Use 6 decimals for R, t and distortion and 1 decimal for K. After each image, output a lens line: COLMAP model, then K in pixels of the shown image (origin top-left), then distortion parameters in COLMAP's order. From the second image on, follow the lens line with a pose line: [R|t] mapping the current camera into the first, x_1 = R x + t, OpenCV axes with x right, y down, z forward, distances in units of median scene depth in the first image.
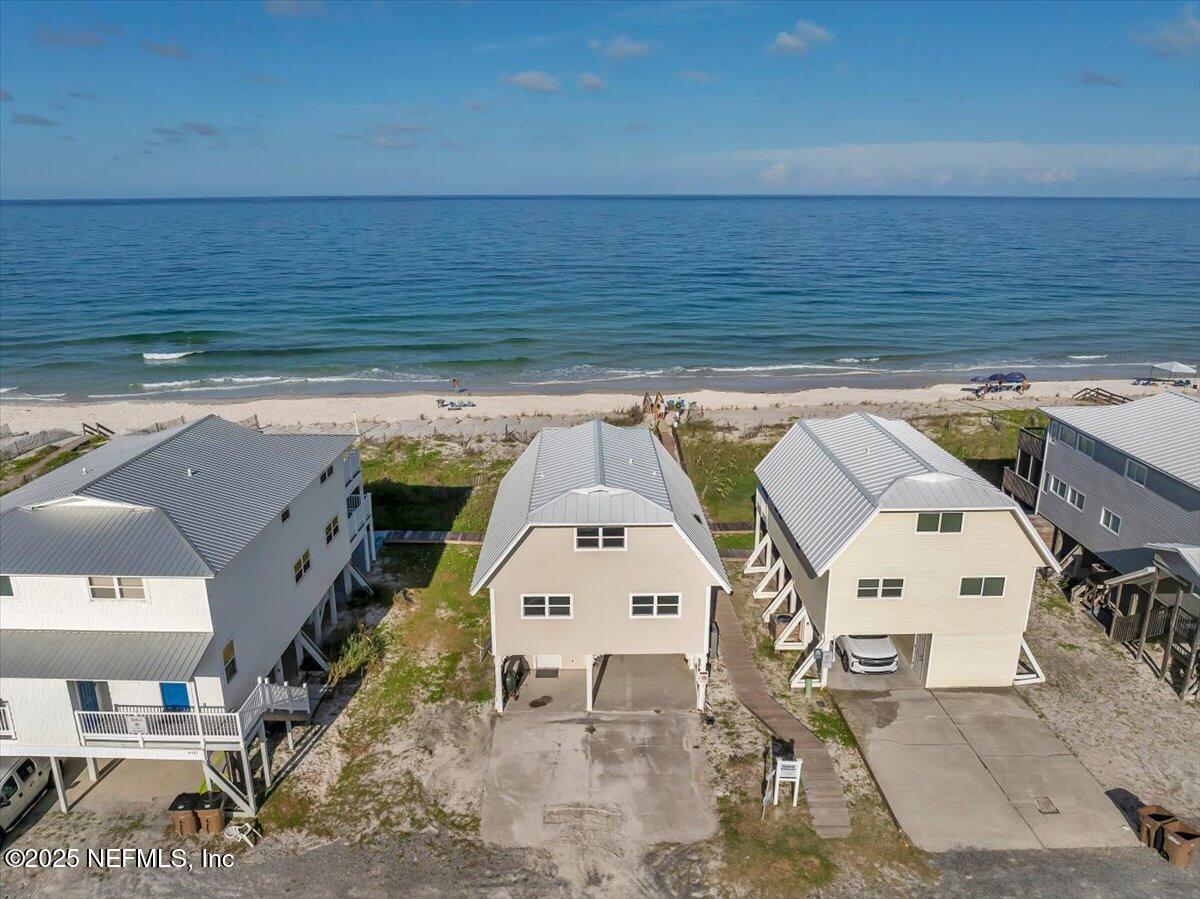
lens RADIAL K [[849.8, 0, 592.5], [0, 849.8, 448.2], [0, 0, 1]] dist [-0.040251, 0.008542]
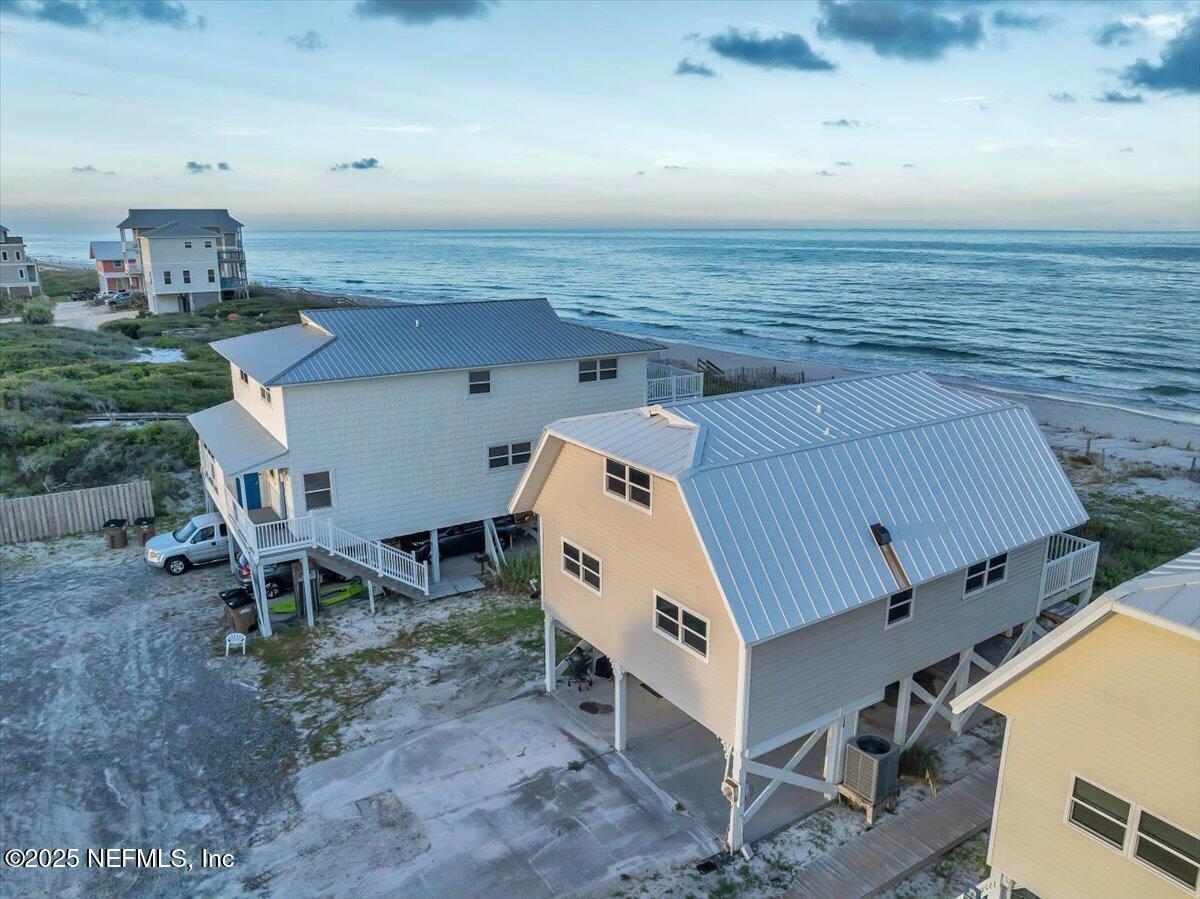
lens RADIAL K [[849.8, 0, 598.3], [0, 849.8, 448.1], [0, 0, 1]] dist [-0.040251, 0.008542]
pose [[0.545504, 0.213274, -0.810518, 0.492881], [-0.238598, 0.966582, 0.093755, 0.025343], [0.803428, 0.142244, 0.578161, 0.596948]]
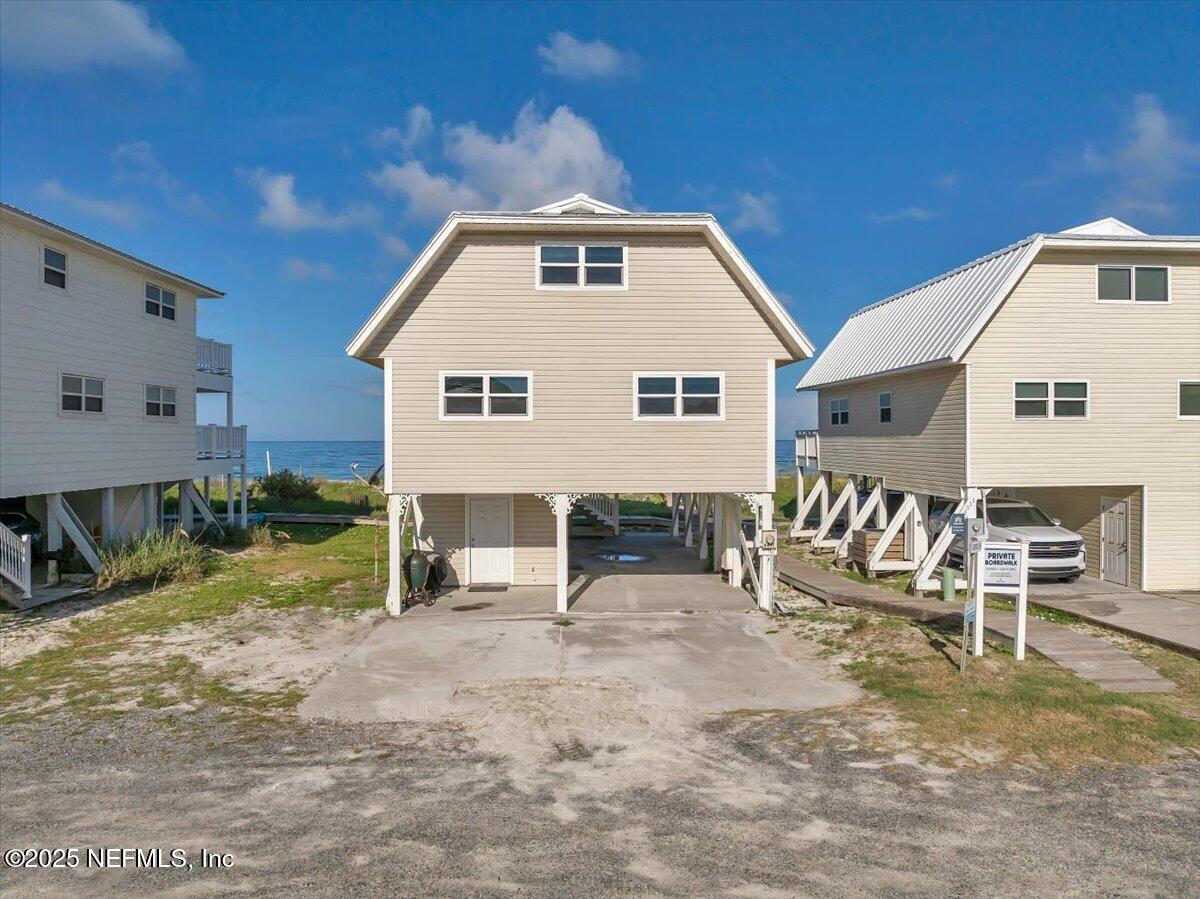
lens RADIAL K [[849.8, 0, 593.0], [0, 849.8, 450.6], [0, 0, 1]] dist [-0.040251, 0.008542]
pose [[0.999499, 0.002063, 0.031569, -0.000876], [0.006652, 0.961857, -0.273472, 0.374187], [-0.030929, 0.273545, 0.961362, 0.468102]]
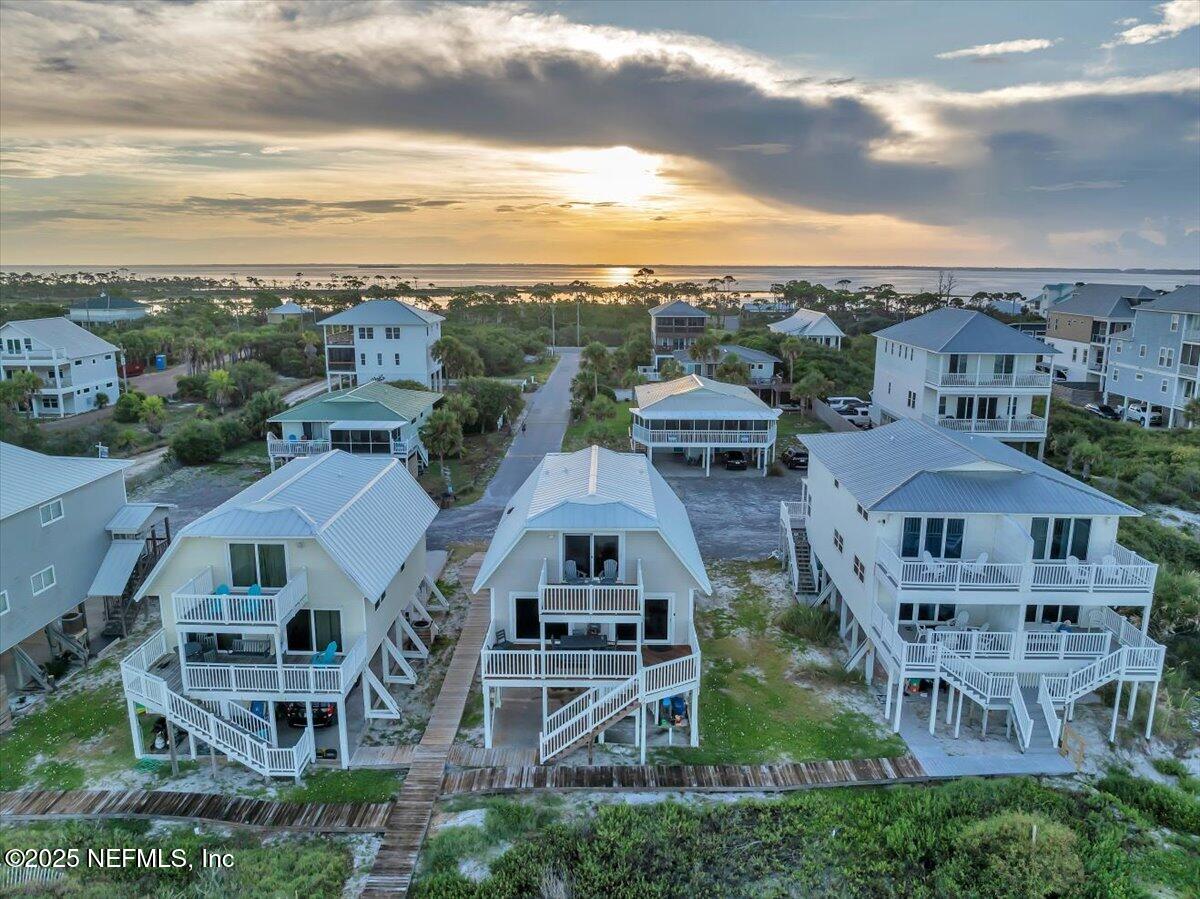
lens RADIAL K [[849.8, 0, 599.7], [0, 849.8, 437.9], [0, 0, 1]] dist [-0.040251, 0.008542]
pose [[-0.999844, -0.007186, 0.016113, -0.019544], [0.001320, 0.880265, 0.474481, -0.620946], [-0.017594, 0.474429, -0.880118, 2.190004]]
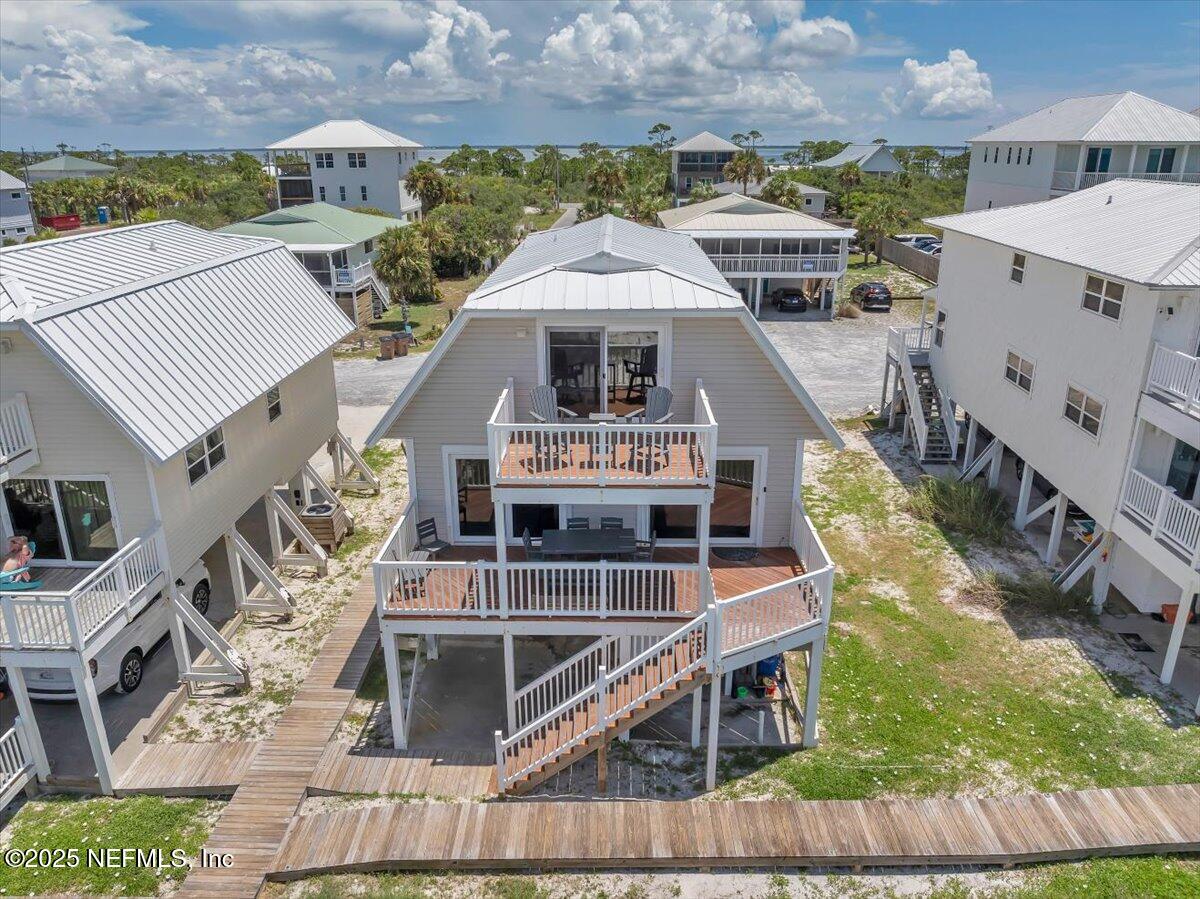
lens RADIAL K [[849.8, 0, 599.0], [0, 849.8, 435.0], [0, 0, 1]] dist [-0.040251, 0.008542]
pose [[-0.999566, -0.006648, 0.028704, -0.005965], [0.011271, 0.813824, 0.581002, -0.260327], [-0.027223, 0.581074, -0.813396, 1.775250]]
